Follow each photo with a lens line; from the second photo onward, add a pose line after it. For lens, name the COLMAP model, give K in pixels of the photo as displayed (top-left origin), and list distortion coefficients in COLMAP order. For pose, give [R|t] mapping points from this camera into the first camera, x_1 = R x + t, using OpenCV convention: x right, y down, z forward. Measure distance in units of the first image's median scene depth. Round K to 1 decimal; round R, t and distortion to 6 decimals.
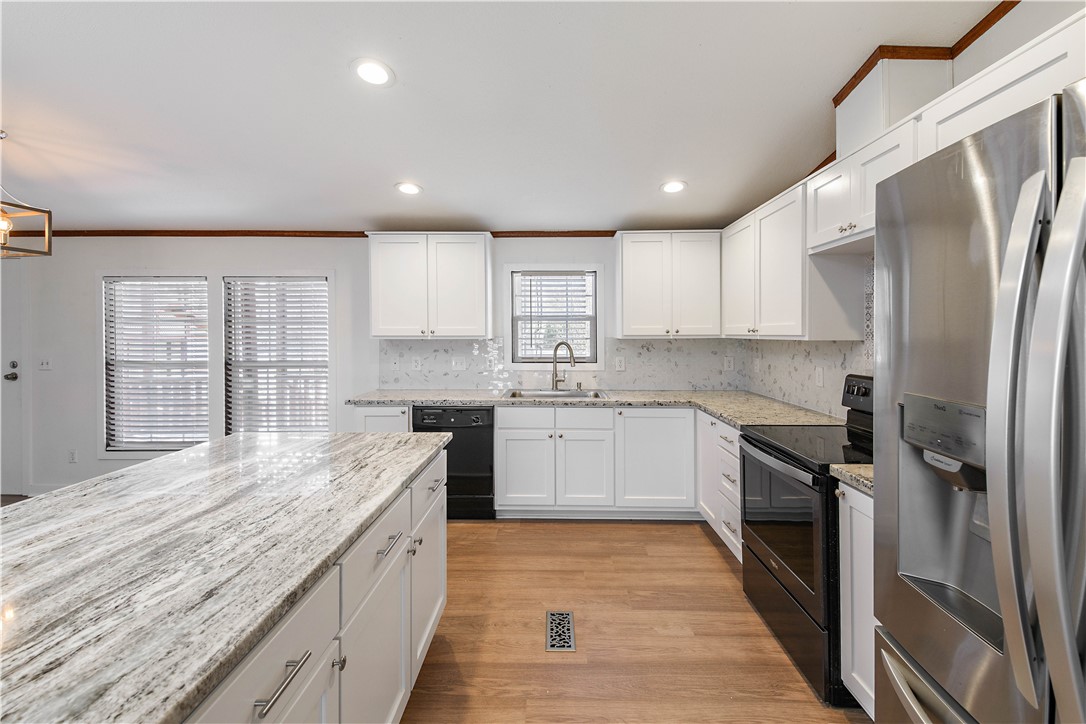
lens RADIAL K [[465.5, 0, 547.7], [0, 465.5, 341.9], [0, 0, 1]] dist [0.041808, -0.019013]
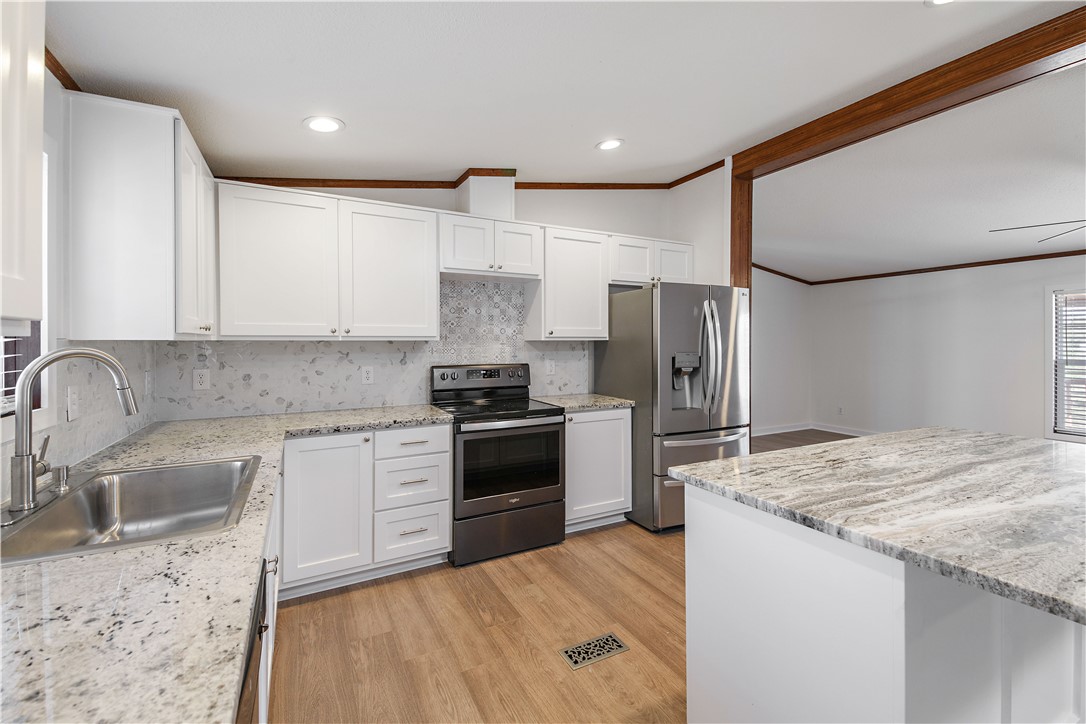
lens RADIAL K [[465.5, 0, 547.7], [0, 465.5, 341.9], [0, 0, 1]] dist [0.041808, -0.019013]
pose [[-0.478463, 0.005643, 0.878090, -0.485132], [0.021239, 0.999761, 0.005148, 0.000774], [-0.877851, 0.021113, -0.478468, 0.982132]]
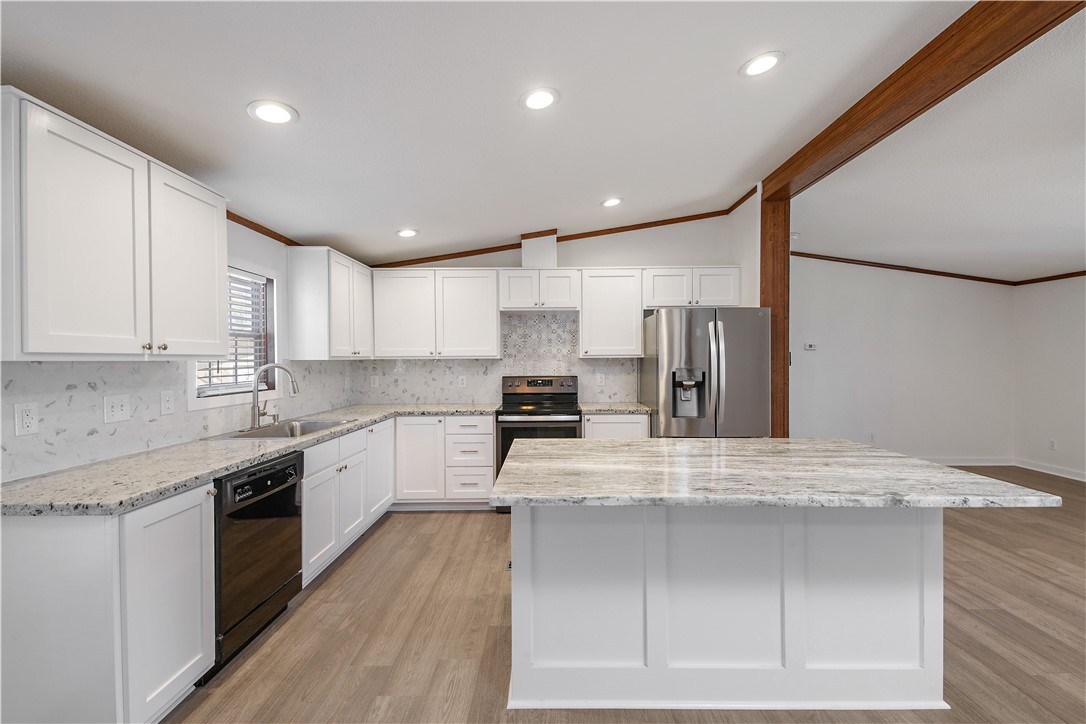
lens RADIAL K [[454.8, 0, 546.5], [0, 454.8, 362.0], [0, 0, 1]] dist [0.039368, -0.018331]
pose [[-0.006857, -0.004467, 0.999967, -0.855927], [0.025466, 0.999665, 0.004640, 0.005111], [-0.999652, 0.025497, -0.006741, 0.613297]]
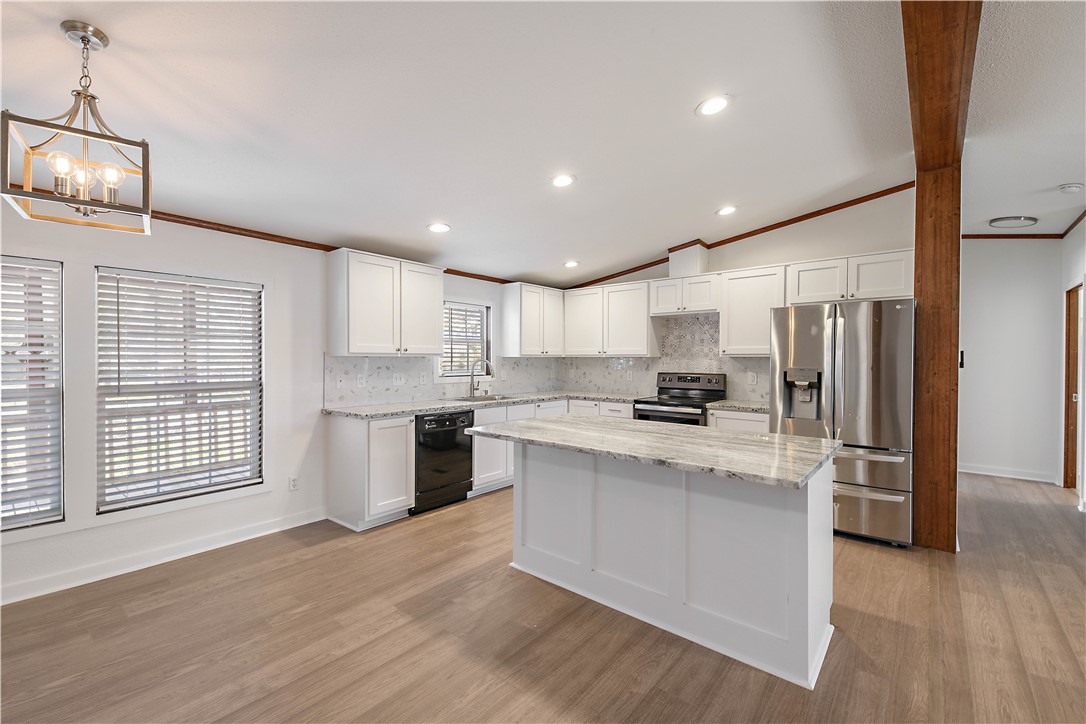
lens RADIAL K [[454.8, 0, 546.5], [0, 454.8, 362.0], [0, 0, 1]] dist [0.039368, -0.018331]
pose [[0.626780, -0.002845, 0.779191, -0.964042], [0.011576, 0.999917, -0.005661, 0.019202], [-0.779110, 0.012567, 0.626761, 0.063734]]
